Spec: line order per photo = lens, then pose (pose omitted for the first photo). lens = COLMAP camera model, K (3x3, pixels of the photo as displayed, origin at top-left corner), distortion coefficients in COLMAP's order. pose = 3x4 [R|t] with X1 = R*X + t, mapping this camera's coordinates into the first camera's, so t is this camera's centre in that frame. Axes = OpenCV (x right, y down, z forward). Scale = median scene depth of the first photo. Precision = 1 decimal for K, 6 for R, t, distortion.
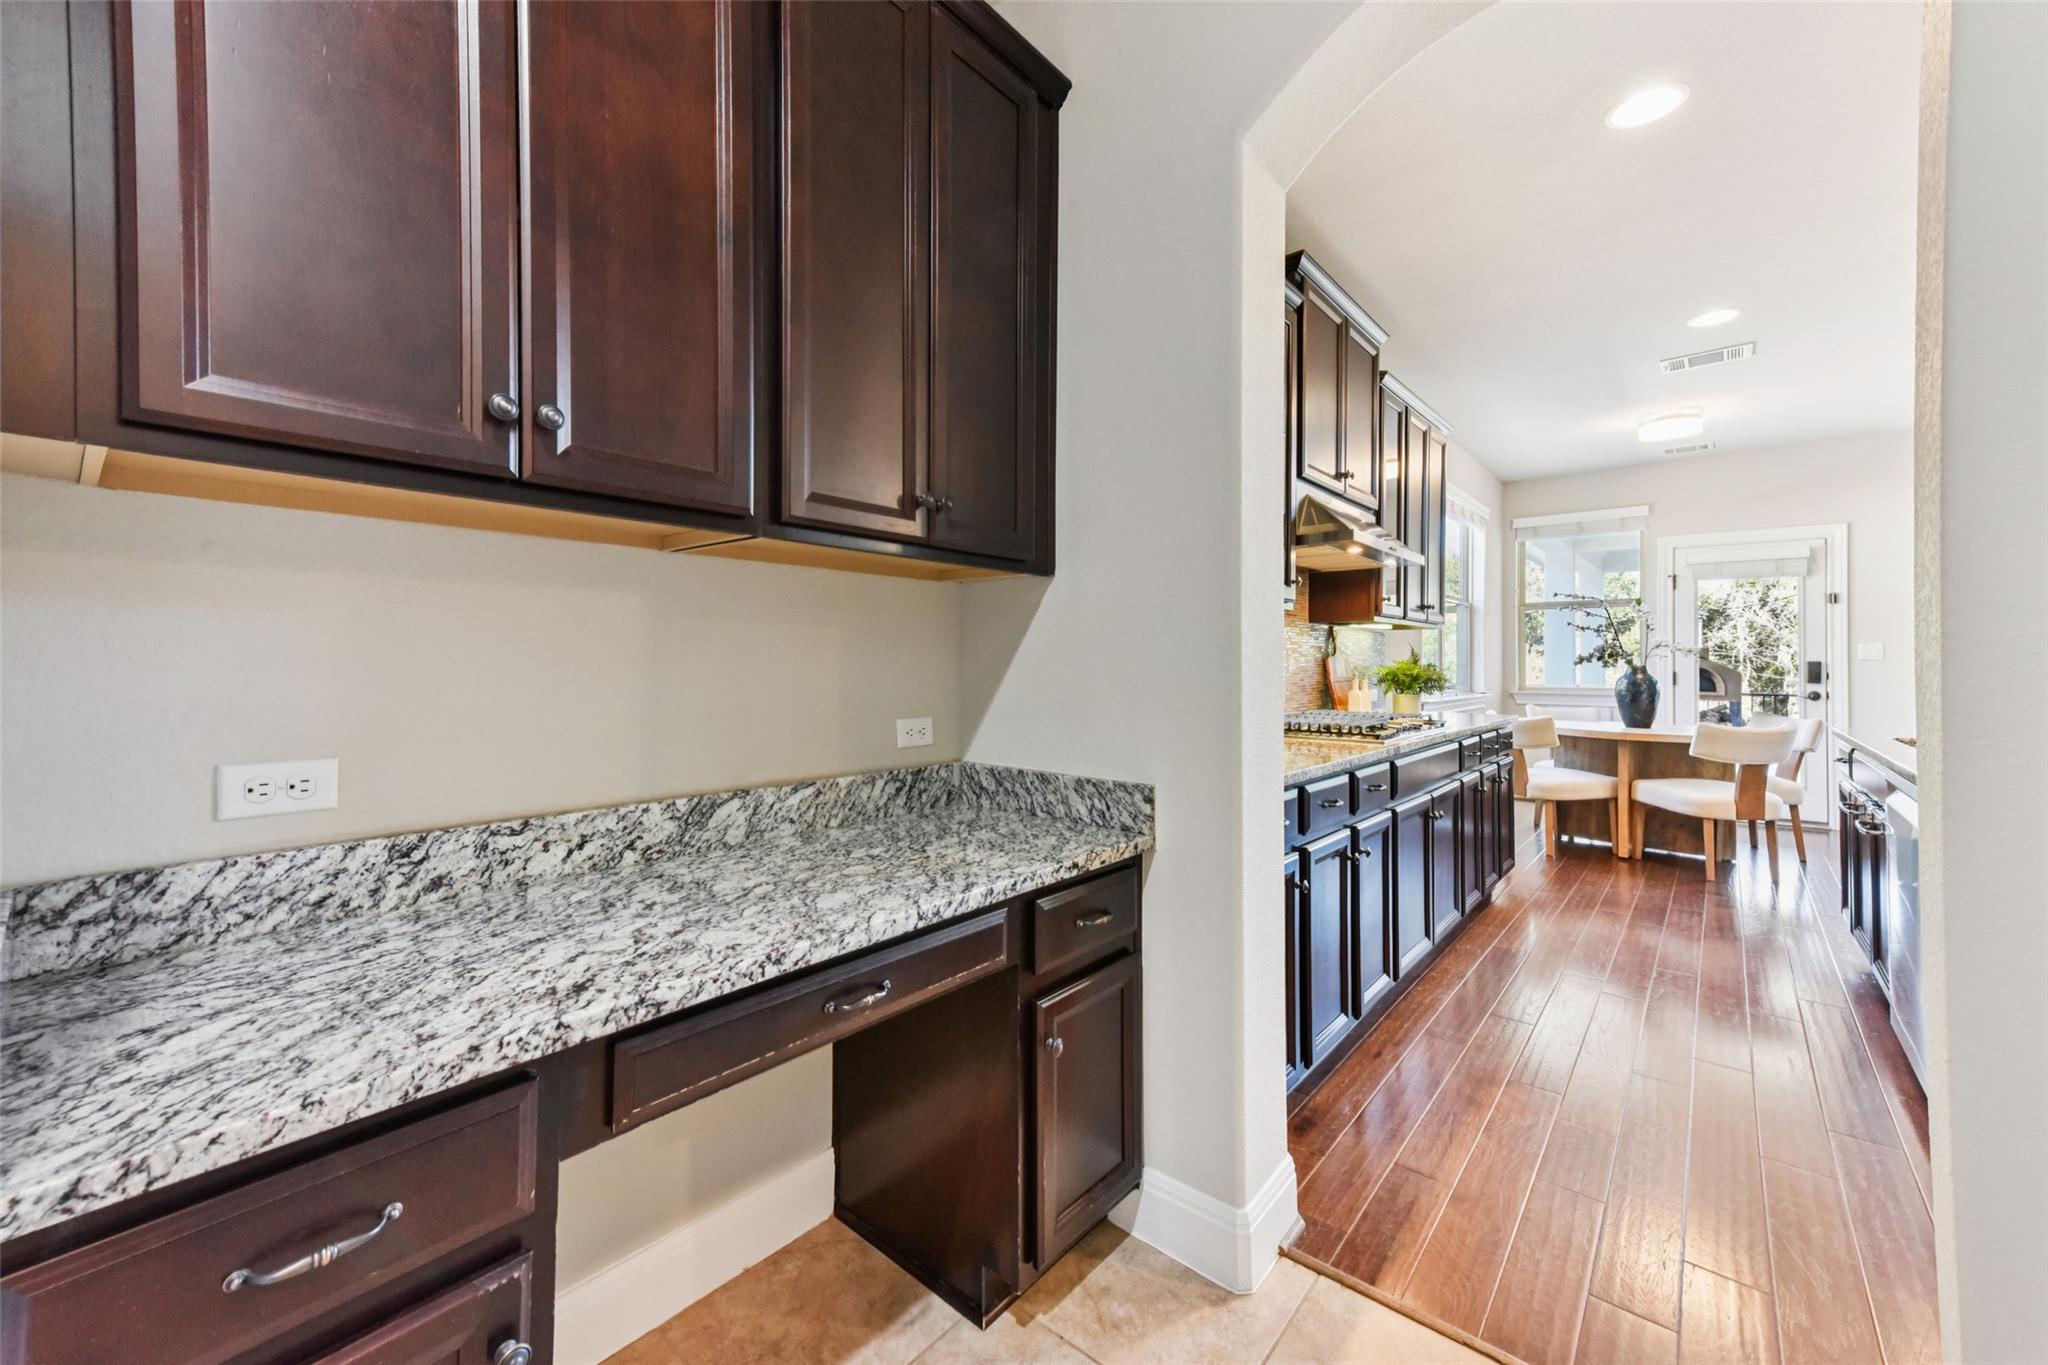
lens RADIAL K [[795.0, 0, 1030.1], [0, 795.0, 655.7], [0, 0, 1]] dist [0.028864, -0.000604]
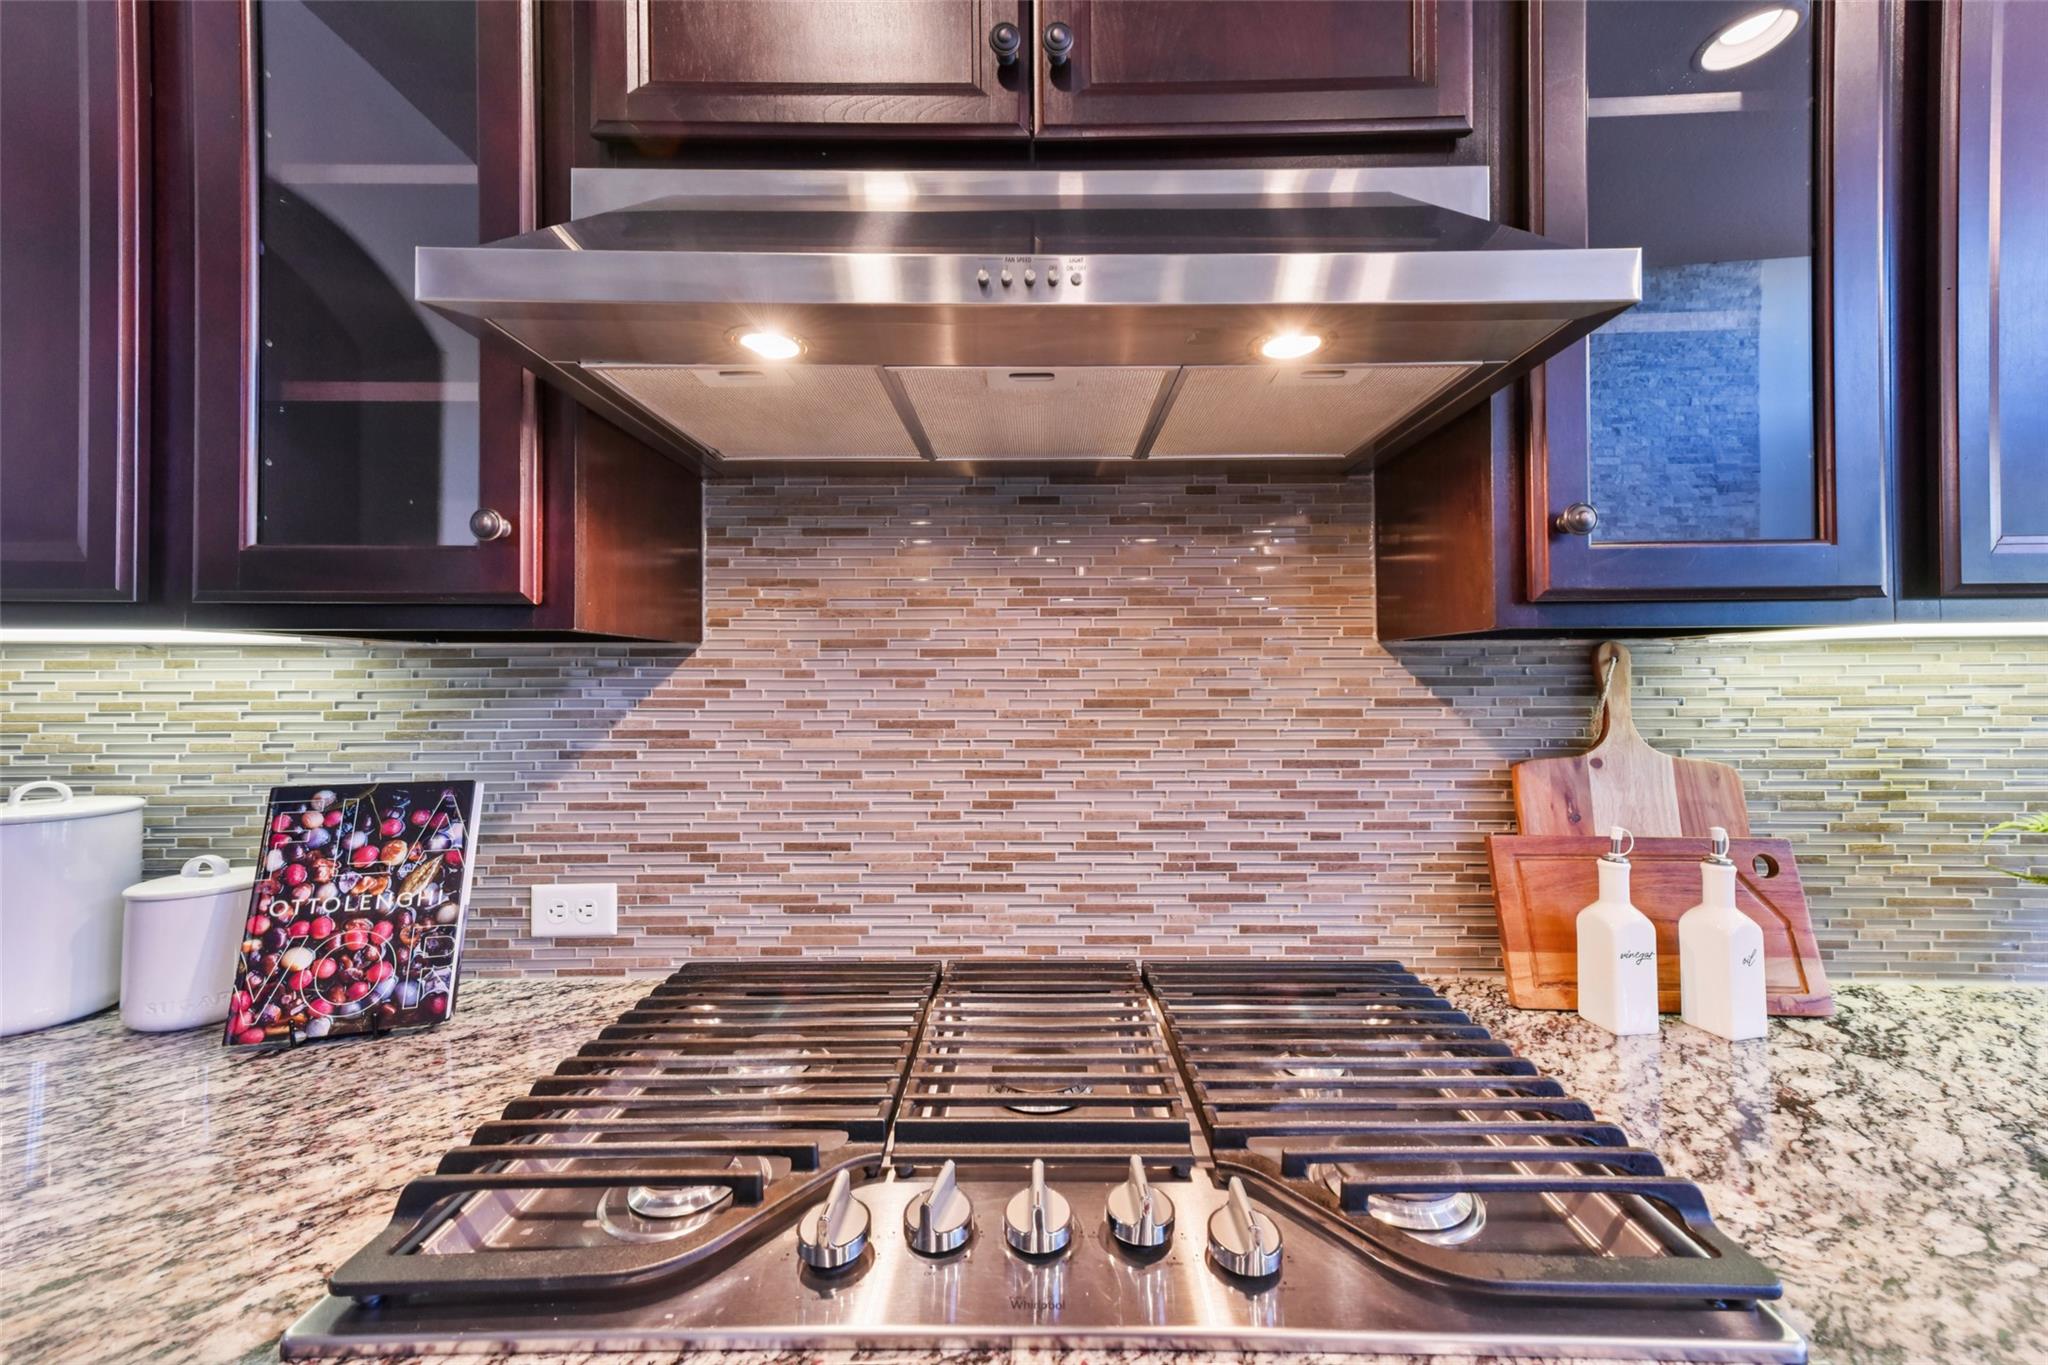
lens RADIAL K [[795.0, 0, 1029.0], [0, 795.0, 666.0], [0, 0, 1]] dist [0.028864, -0.000604]
pose [[0.644659, -0.024065, -0.764091, 0.352851], [0.011839, 0.999699, -0.021497, -0.019830], [0.764378, 0.004813, 0.644750, 0.513258]]
